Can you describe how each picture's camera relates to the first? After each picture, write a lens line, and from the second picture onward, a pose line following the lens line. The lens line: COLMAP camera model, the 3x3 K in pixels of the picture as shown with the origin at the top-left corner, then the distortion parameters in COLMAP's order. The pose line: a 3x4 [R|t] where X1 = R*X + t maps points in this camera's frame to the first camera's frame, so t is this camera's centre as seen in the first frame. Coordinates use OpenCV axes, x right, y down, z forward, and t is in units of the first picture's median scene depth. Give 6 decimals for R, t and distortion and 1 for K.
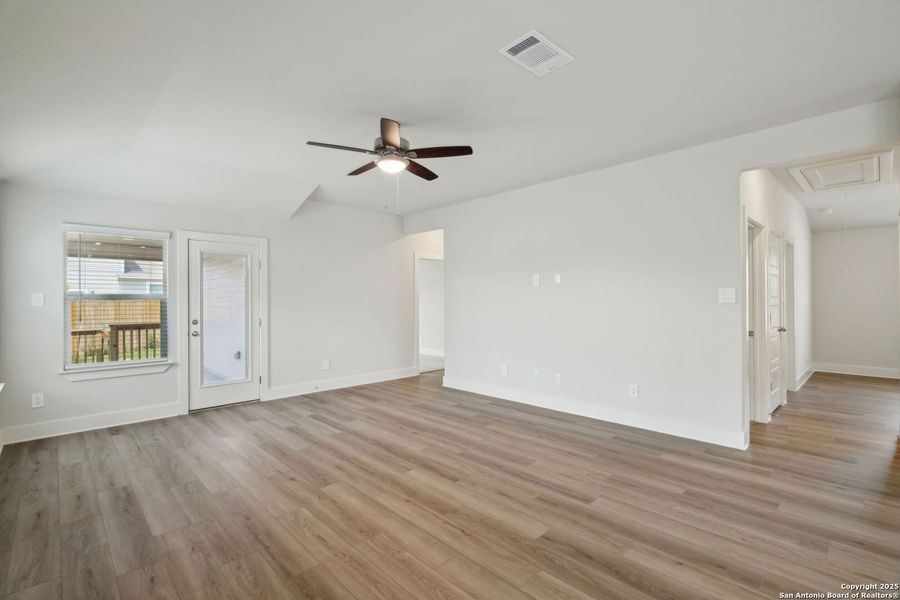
lens RADIAL K [[414.0, 0, 449.2], [0, 414.0, 290.9], [0, 0, 1]] dist [-0.001812, 0.000001]
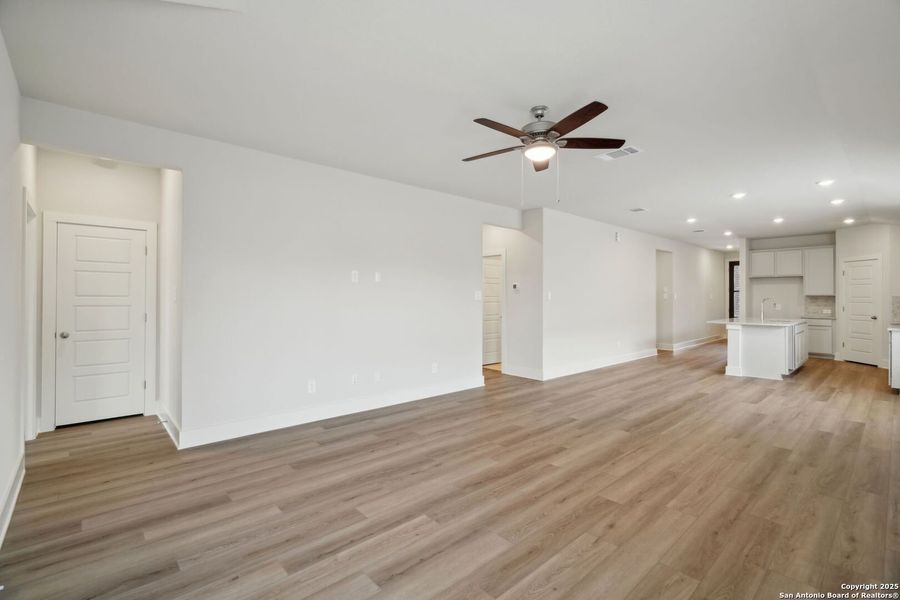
lens RADIAL K [[405.9, 0, 449.0], [0, 405.9, 297.0], [0, 0, 1]] dist [-0.002057, -0.000314]
pose [[0.030846, 0.008374, 0.999489, -1.006694], [-0.022782, 0.999711, -0.007672, 0.032662], [-0.999264, -0.022534, 0.031028, 1.125741]]
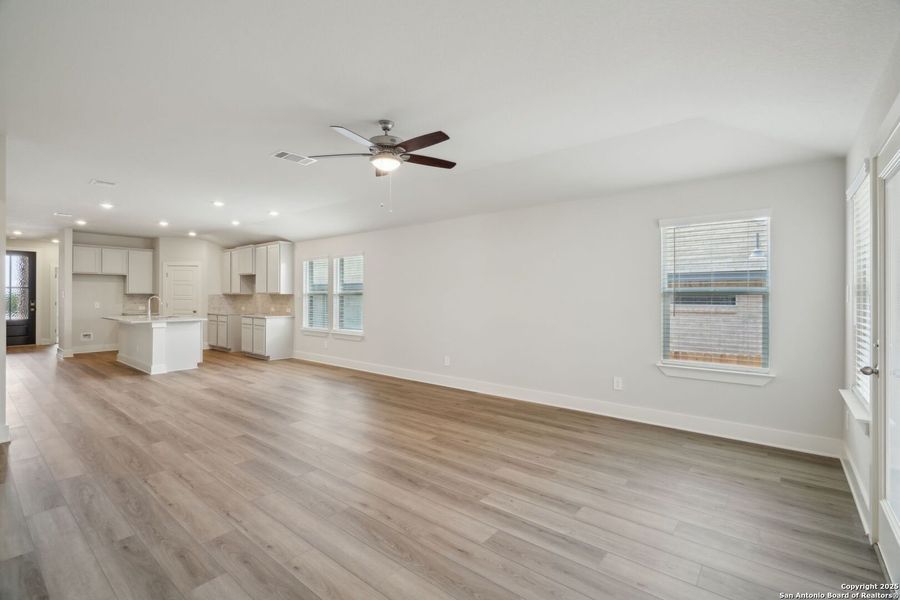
lens RADIAL K [[405.9, 0, 449.0], [0, 405.9, 297.0], [0, 0, 1]] dist [-0.002057, -0.000314]
pose [[-0.993190, 0.003724, -0.116448, -0.165352], [0.006148, 0.999772, -0.020463, 0.044487], [0.116346, -0.021040, -0.992986, 1.921554]]
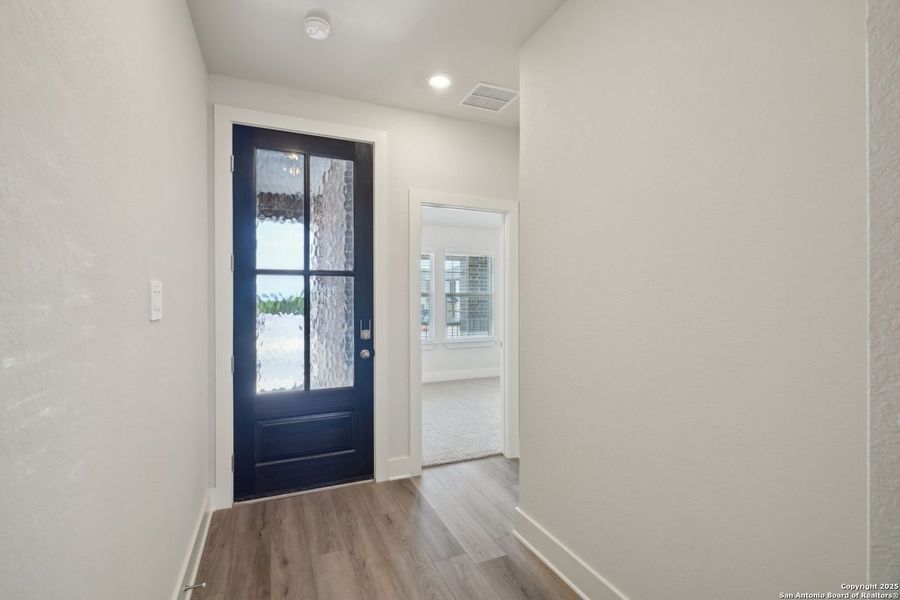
lens RADIAL K [[433.3, 0, 450.0], [0, 433.3, 300.0], [0, 0, 1]] dist [-0.000643, 0.000039]
pose [[-0.936026, 0.006110, 0.351879, 2.122979], [-0.000776, 0.999811, -0.019422, -0.036039], [-0.351931, -0.018453, -0.935844, -0.703481]]
